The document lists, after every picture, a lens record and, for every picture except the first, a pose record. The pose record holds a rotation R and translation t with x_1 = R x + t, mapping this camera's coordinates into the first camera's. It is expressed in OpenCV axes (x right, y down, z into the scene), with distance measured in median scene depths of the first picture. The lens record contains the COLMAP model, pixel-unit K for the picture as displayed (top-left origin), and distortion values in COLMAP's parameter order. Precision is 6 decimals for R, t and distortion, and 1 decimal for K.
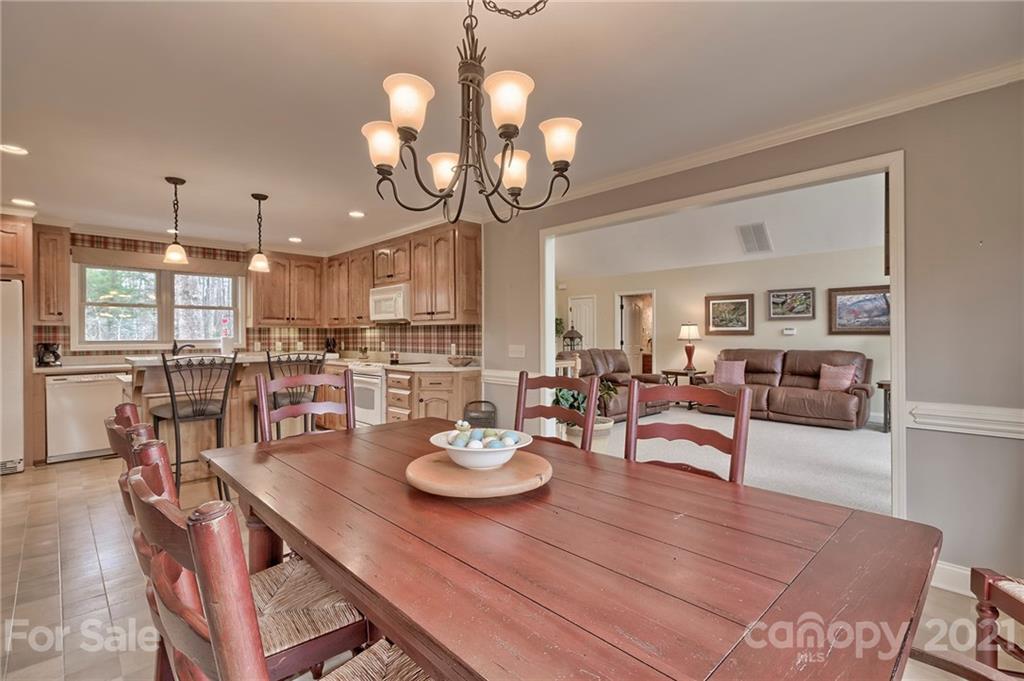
lens RADIAL K [[470.9, 0, 511.8], [0, 470.9, 334.7], [0, 0, 1]] dist [0.003021, 0.000215]
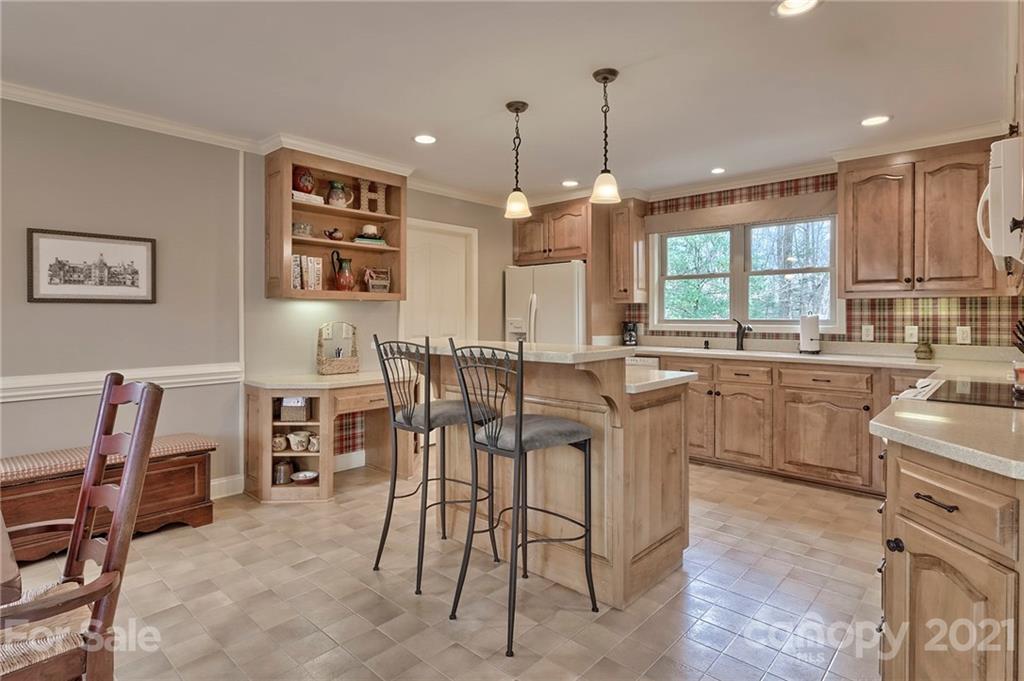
lens RADIAL K [[533.4, 0, 512.2], [0, 533.4, 317.5], [0, 0, 1]] dist [0.002390, 0.000453]
pose [[0.053595, 0.006756, -0.998540, 0.088074], [0.002401, 0.999973, 0.006894, 0.001627], [0.998560, -0.002767, 0.053578, 0.602838]]
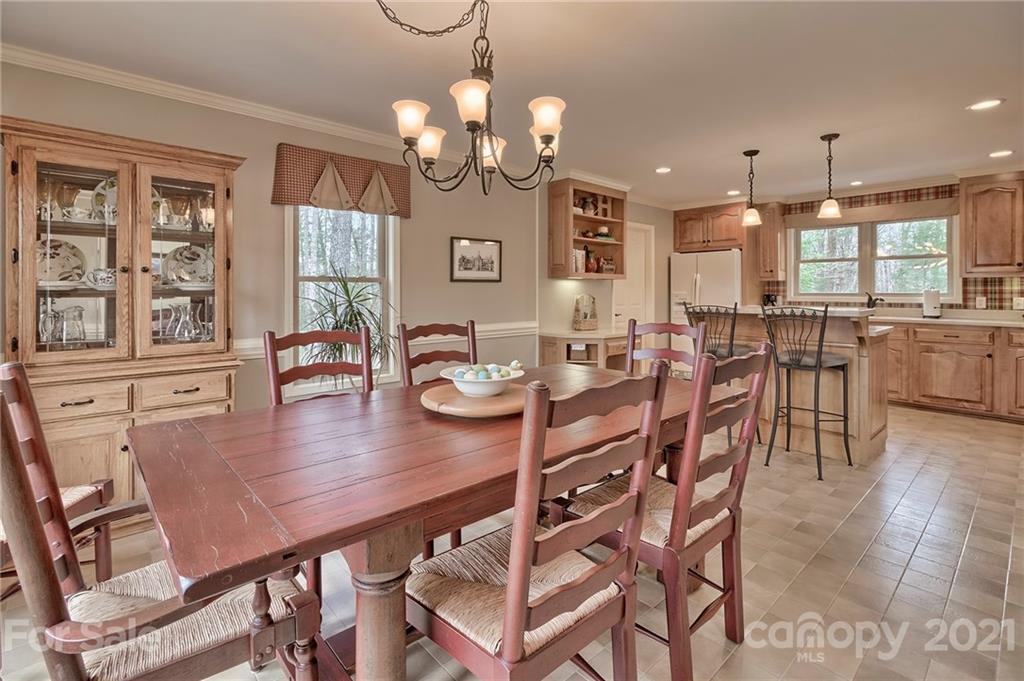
lens RADIAL K [[485.0, 0, 511.2], [0, 485.0, 291.2], [0, 0, 1]] dist [0.001085, 0.000208]
pose [[-0.030603, 0.004419, -0.999522, 0.308374], [0.002516, 0.999987, 0.004344, 0.001524], [0.999528, -0.002381, -0.030614, 0.288867]]
